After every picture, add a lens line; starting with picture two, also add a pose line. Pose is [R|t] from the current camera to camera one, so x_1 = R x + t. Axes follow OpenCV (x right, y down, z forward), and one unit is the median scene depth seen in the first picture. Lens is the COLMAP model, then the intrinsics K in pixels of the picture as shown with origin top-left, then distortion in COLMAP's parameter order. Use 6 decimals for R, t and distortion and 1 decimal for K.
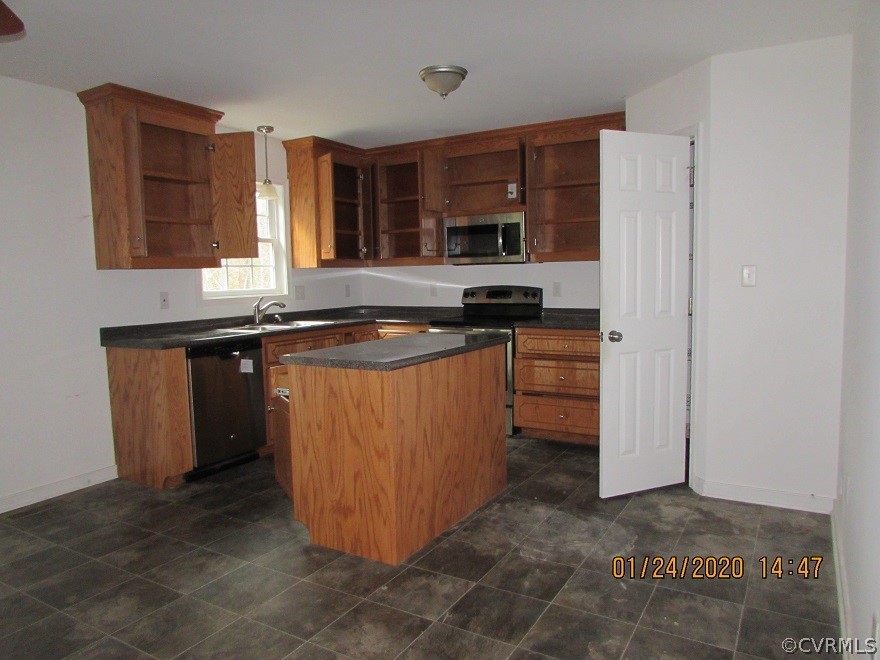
lens RADIAL K [[619.6, 0, 443.8], [0, 619.6, 329.8], [0, 0, 1]] dist [-0.025060, 0.006778]
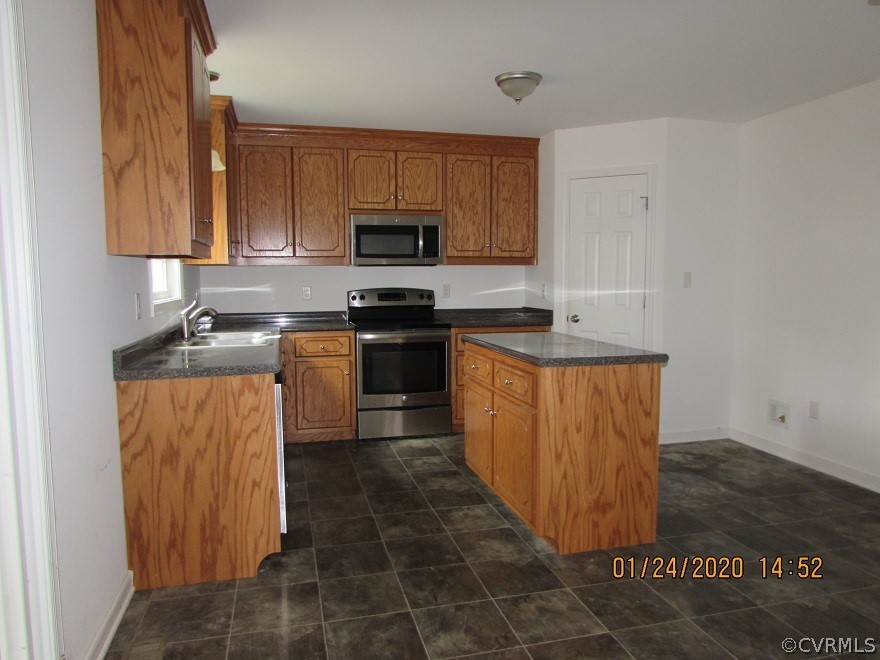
lens RADIAL K [[619.6, 0, 443.8], [0, 619.6, 329.8], [0, 0, 1]] dist [-0.025060, 0.006778]
pose [[0.704769, -0.042110, 0.708186, -0.981349], [0.050520, 0.998682, 0.009108, -0.016743], [-0.707636, 0.029358, 0.705967, 0.440665]]
